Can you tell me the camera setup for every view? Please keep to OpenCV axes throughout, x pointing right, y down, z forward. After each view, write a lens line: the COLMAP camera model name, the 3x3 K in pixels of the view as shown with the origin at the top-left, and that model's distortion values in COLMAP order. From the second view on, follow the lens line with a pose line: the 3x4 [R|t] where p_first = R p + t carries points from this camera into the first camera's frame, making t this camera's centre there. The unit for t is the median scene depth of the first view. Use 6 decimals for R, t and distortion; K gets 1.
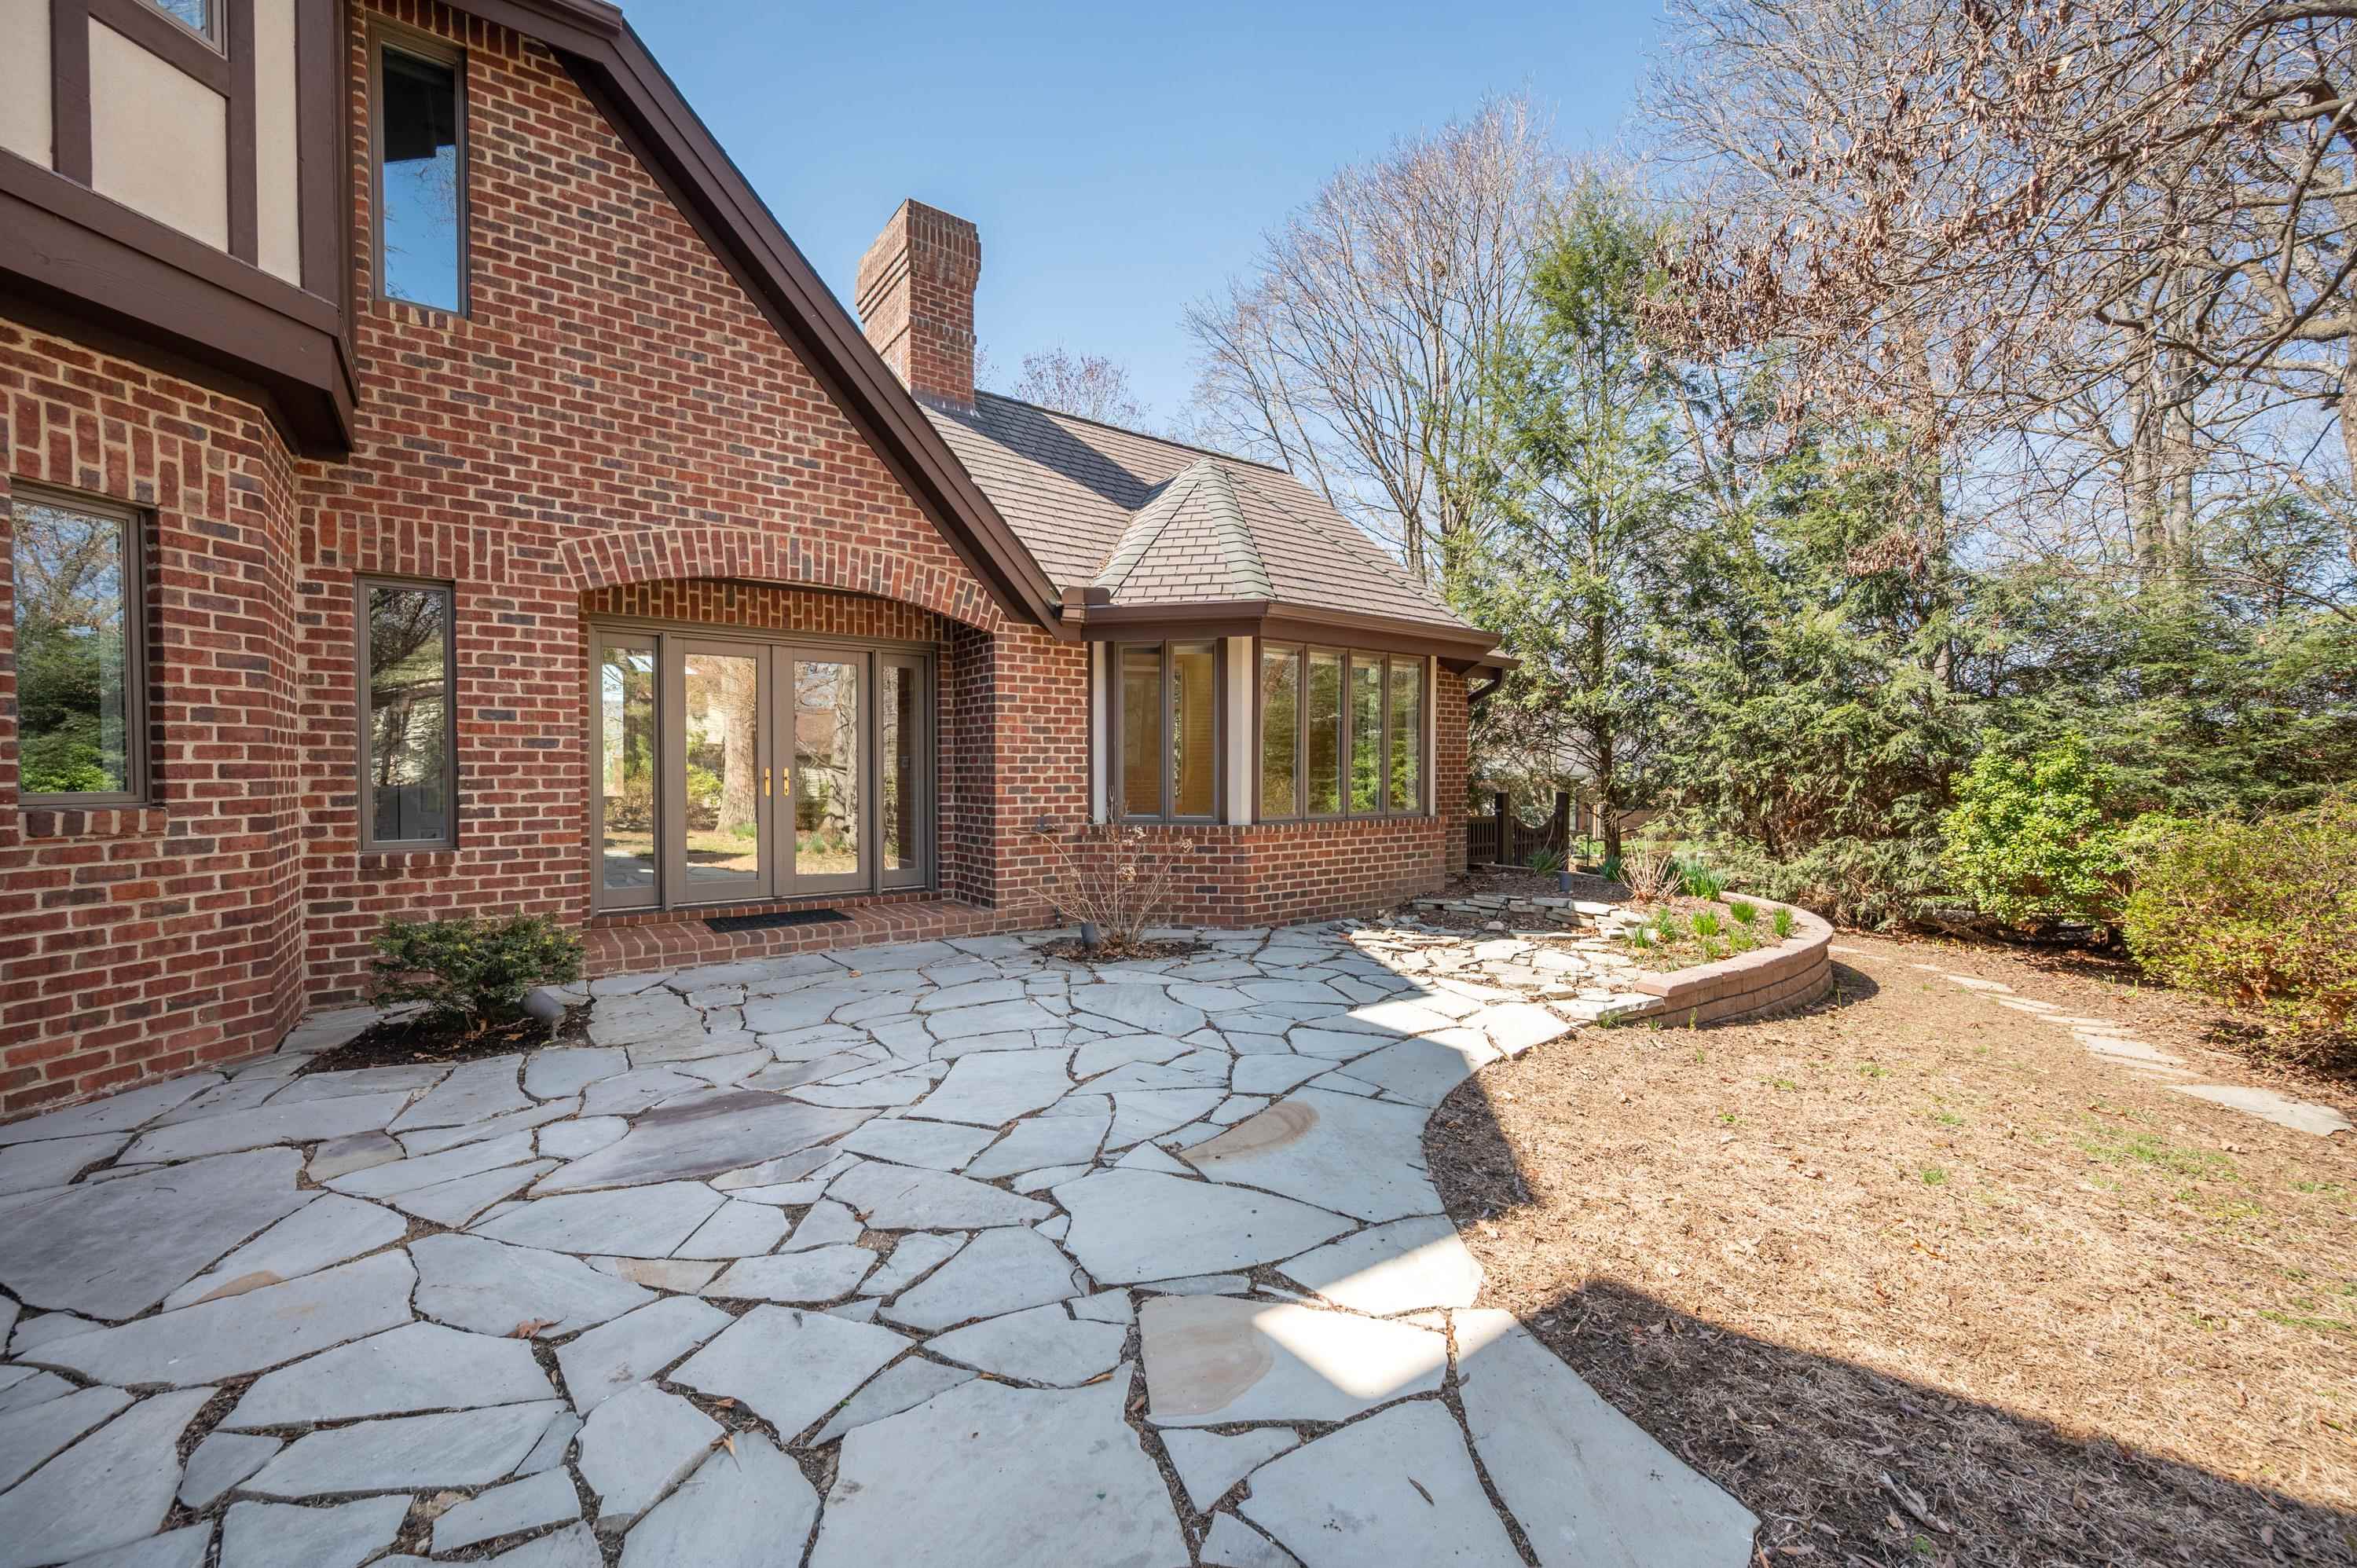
lens RADIAL K [[925.9, 0, 1178.5], [0, 925.9, 784.0], [0, 0, 1]] dist [-0.000475, -0.000363]
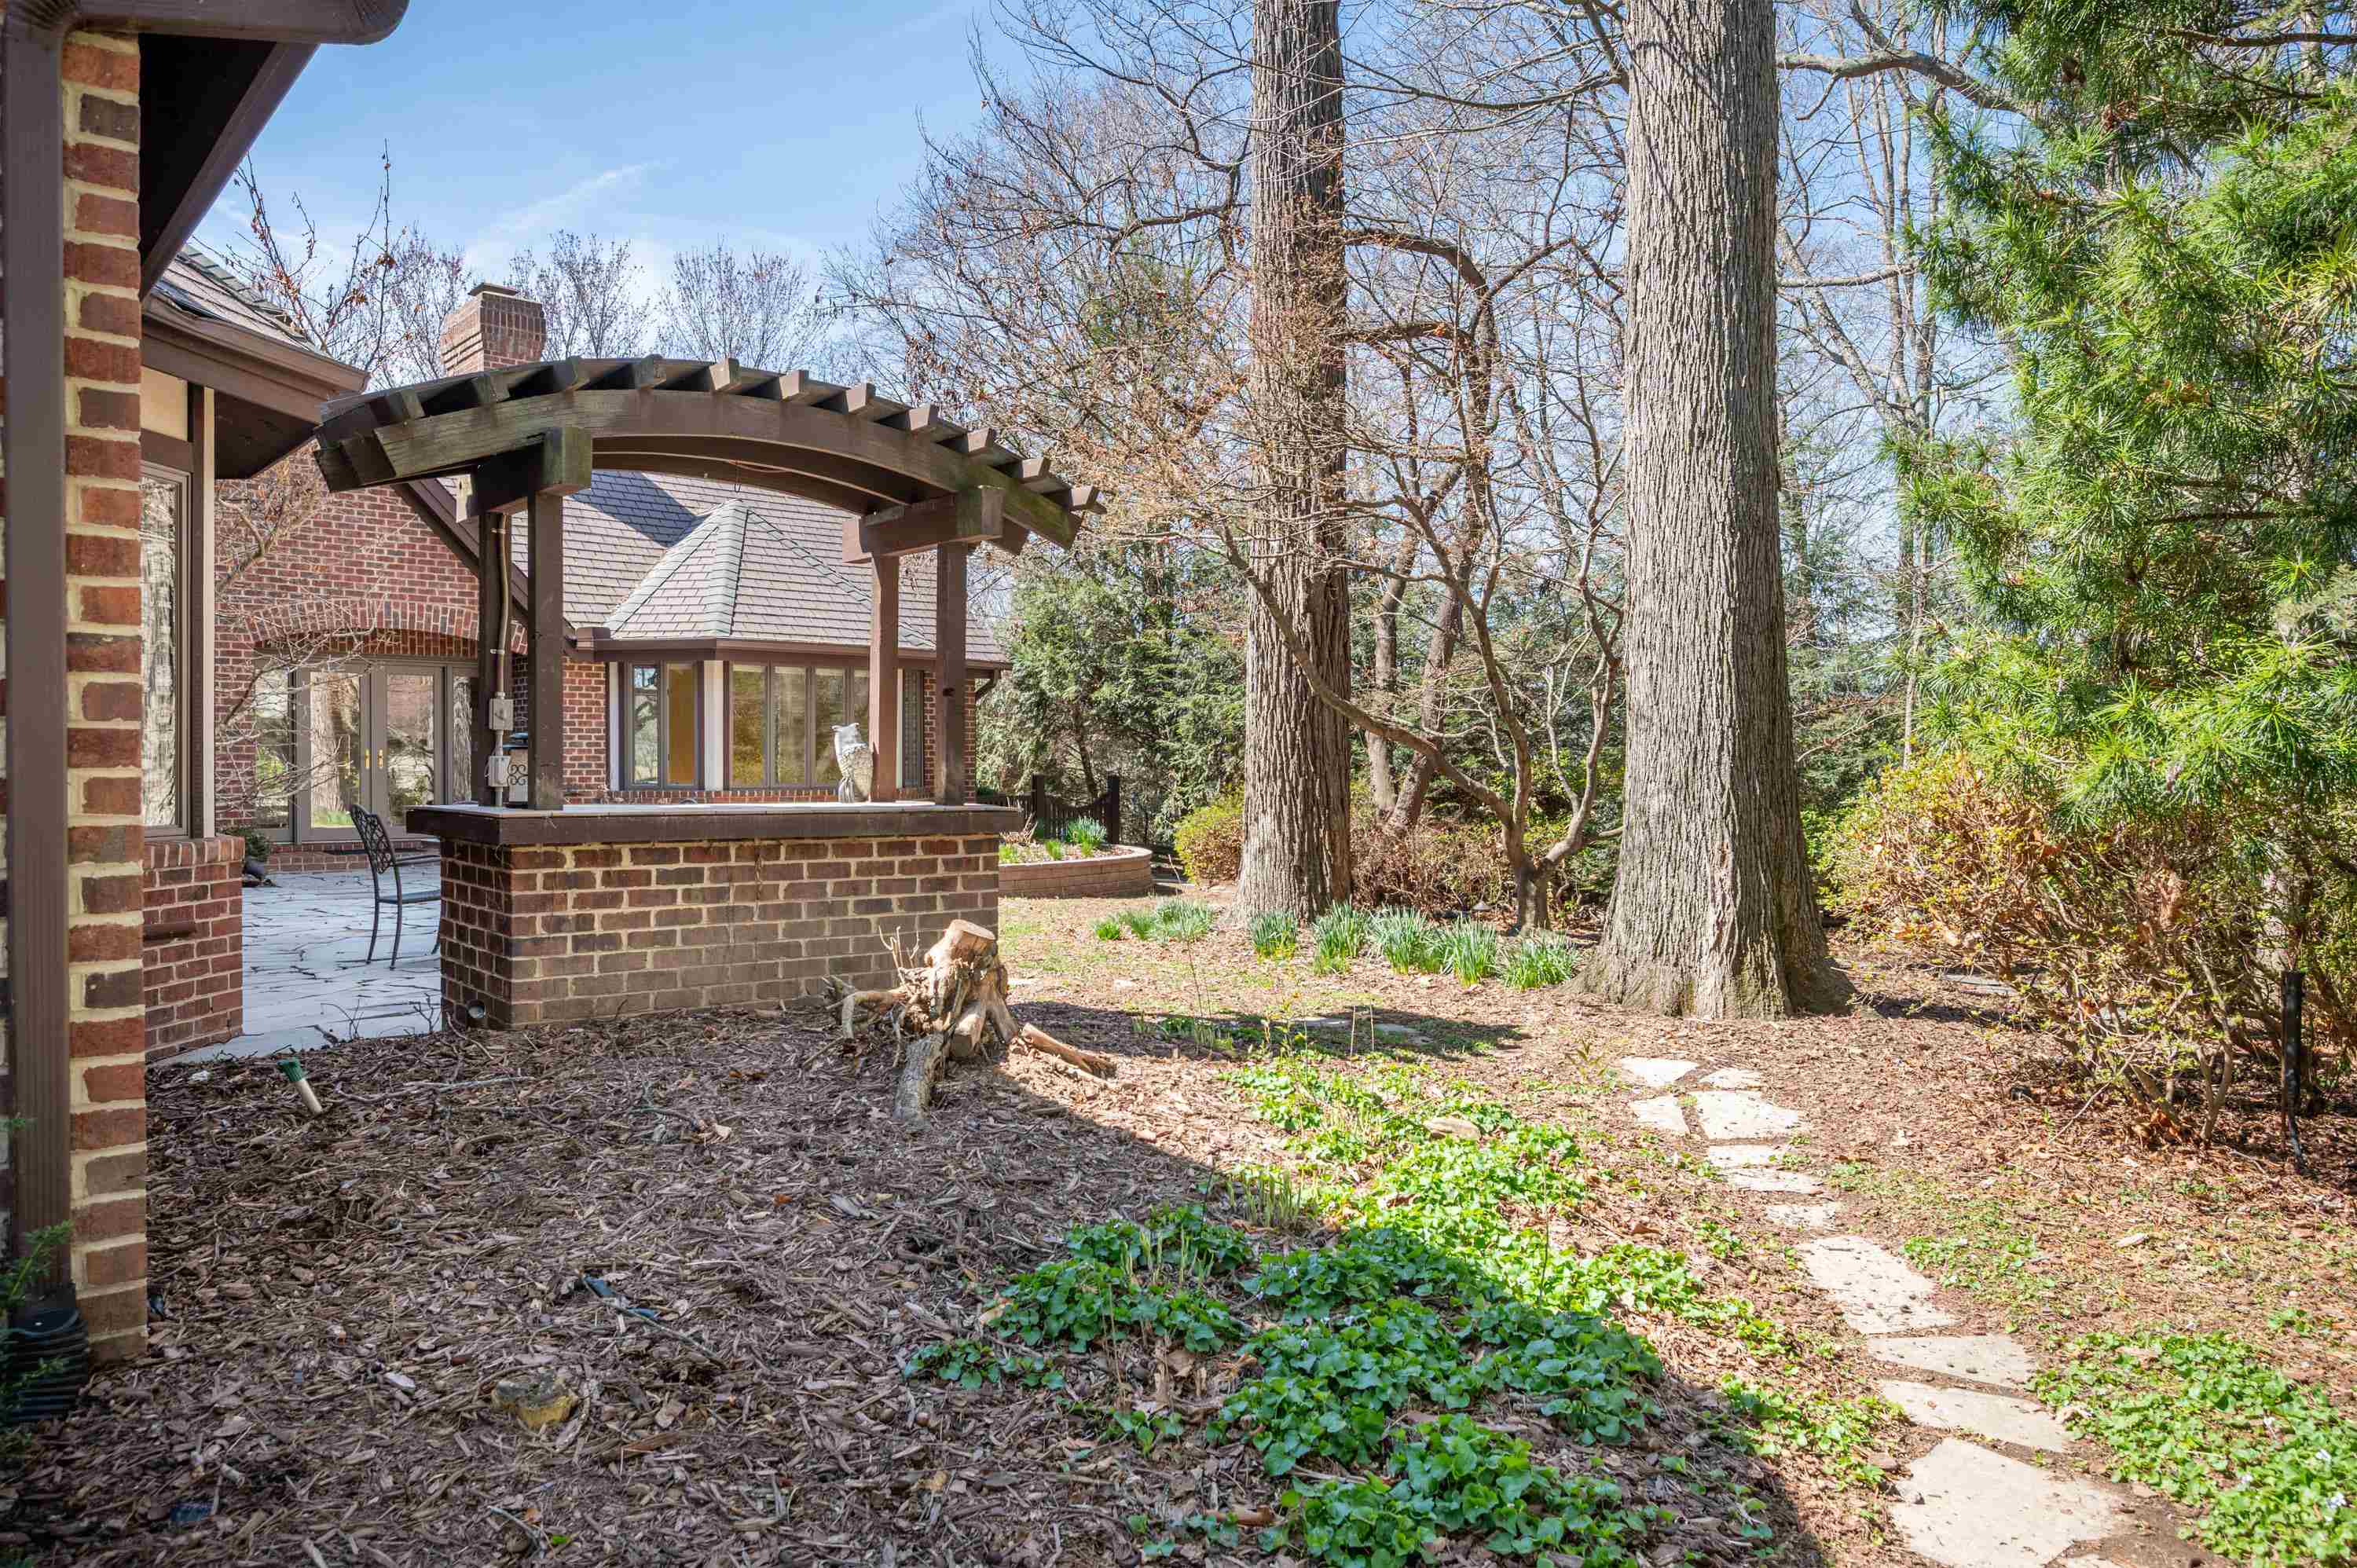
lens RADIAL K [[1532.7, 0, 1178.5], [0, 1532.7, 784.0], [0, 0, 1]] dist [0.004200, -0.000508]
pose [[0.996167, 0.000210, 0.087477, 0.608574], [0.000086, 0.999994, -0.003375, 0.045329], [-0.087477, 0.003370, 0.996161, -1.499871]]
